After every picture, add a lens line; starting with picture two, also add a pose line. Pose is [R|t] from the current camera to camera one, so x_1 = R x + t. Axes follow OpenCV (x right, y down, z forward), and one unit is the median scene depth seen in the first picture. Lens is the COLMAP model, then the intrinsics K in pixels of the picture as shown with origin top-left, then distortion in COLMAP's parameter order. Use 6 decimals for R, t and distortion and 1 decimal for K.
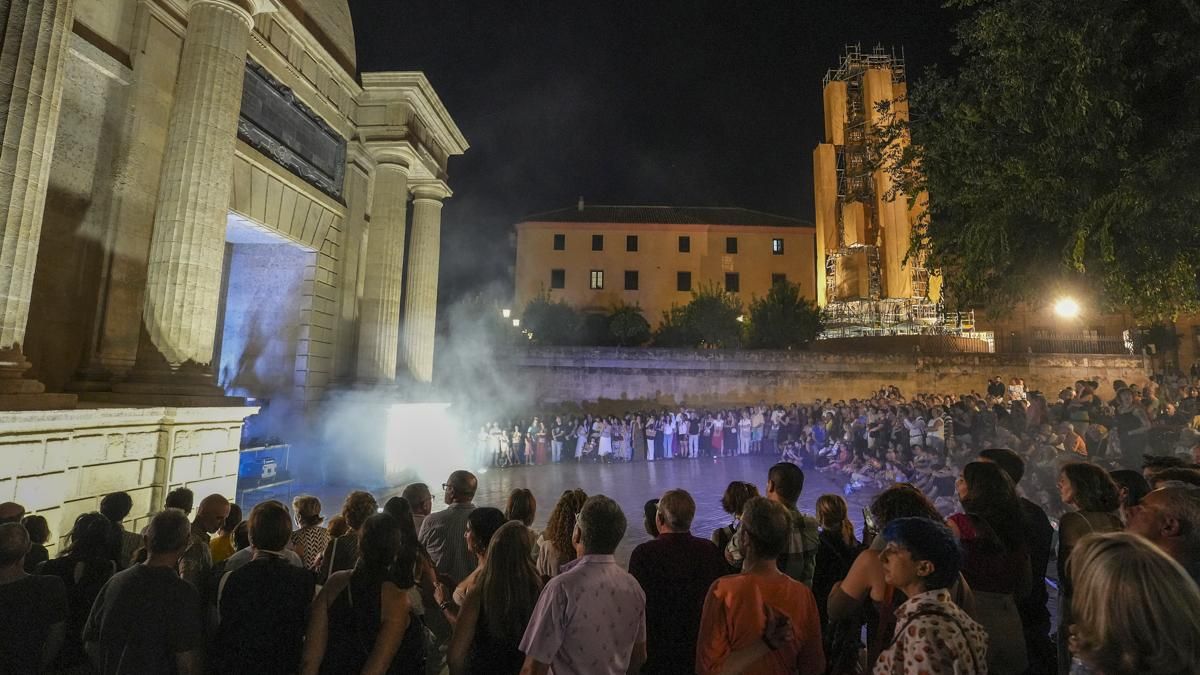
lens RADIAL K [[608.6, 0, 594.7], [0, 608.6, 328.2], [0, 0, 1]] dist [-0.083279, 0.034534]
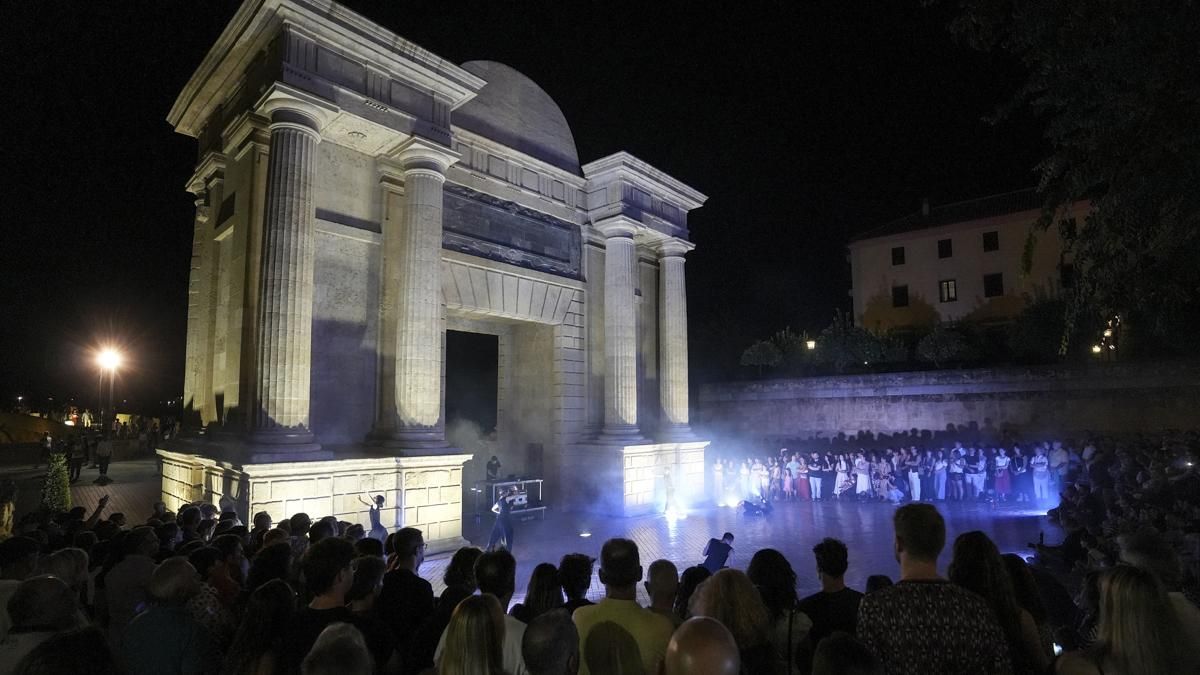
lens RADIAL K [[608.6, 0, 603.0], [0, 608.6, 385.5], [0, 0, 1]] dist [-0.083279, 0.034534]
pose [[0.798062, -0.067074, -0.598830, 0.363267], [0.094624, 0.995406, 0.014612, -0.012501], [0.595099, -0.068325, 0.800743, 0.045261]]
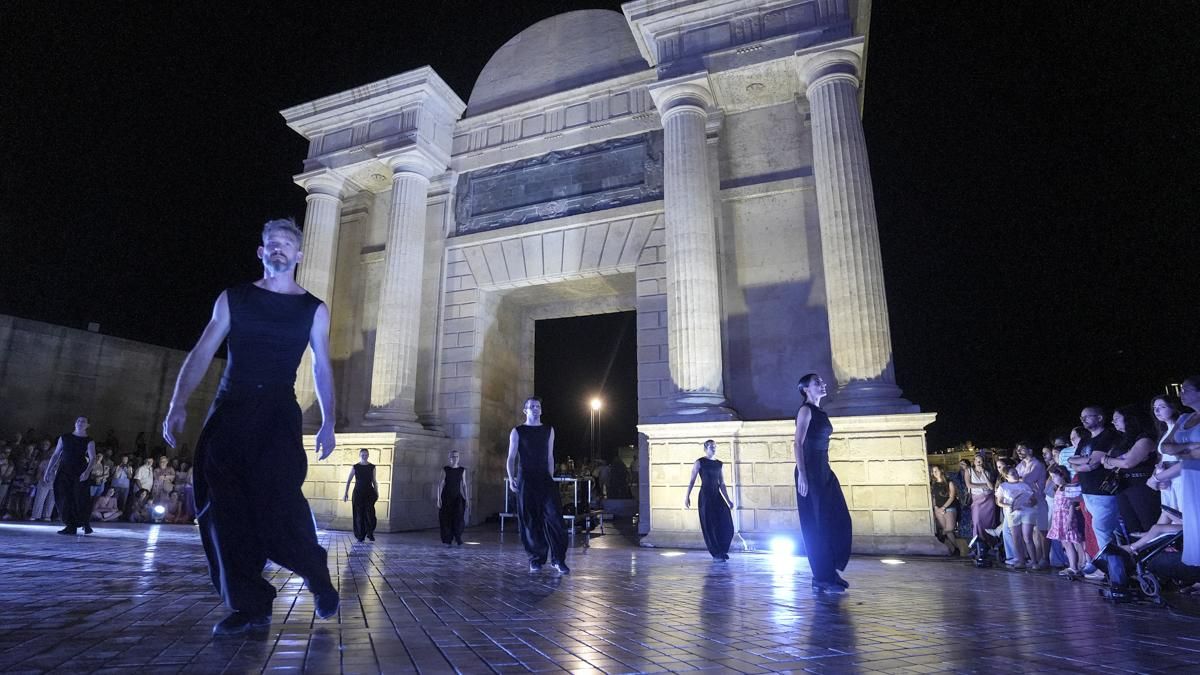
lens RADIAL K [[608.6, 0, 586.5], [0, 608.6, 360.3], [0, 0, 1]] dist [-0.083279, 0.034534]
pose [[-0.312980, -0.224715, -0.922793, 0.382616], [0.090360, 0.960154, -0.264460, 0.250803], [0.945452, -0.166154, -0.280204, 1.220238]]
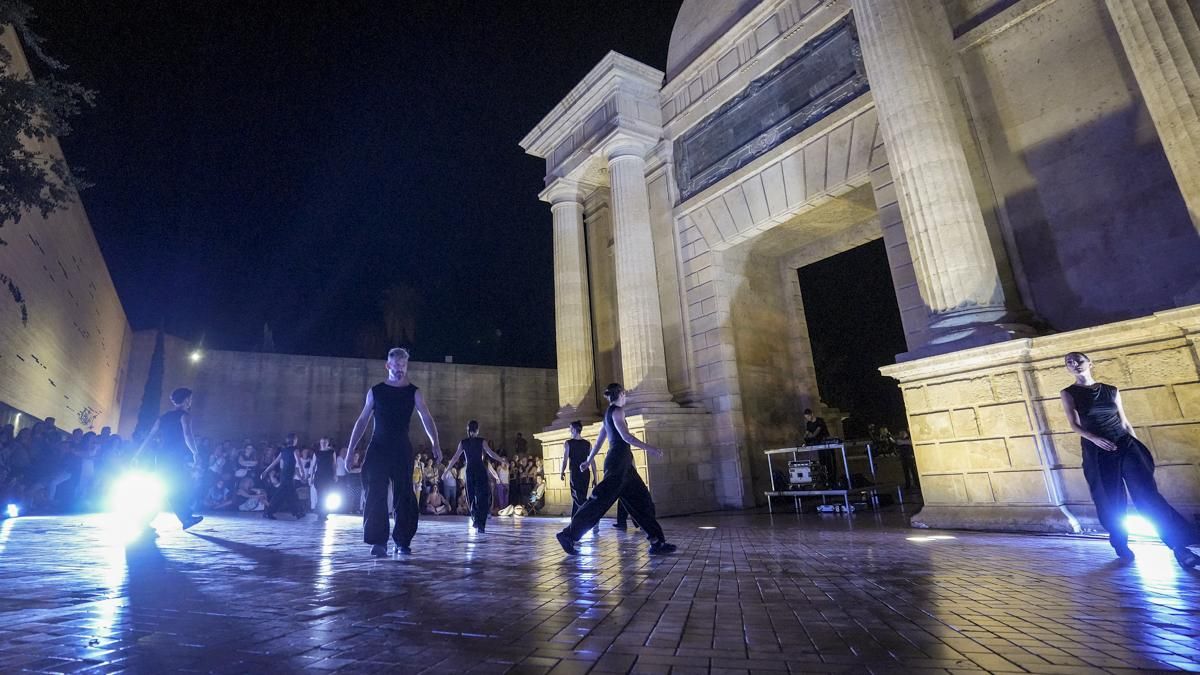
lens RADIAL K [[608.6, 0, 567.9], [0, 608.6, 301.6], [0, 0, 1]] dist [-0.083279, 0.034534]
pose [[-0.817401, -0.151293, -0.555848, 0.218277], [0.090858, 0.918961, -0.383738, 0.268044], [0.568859, -0.364171, -0.737413, 1.331067]]
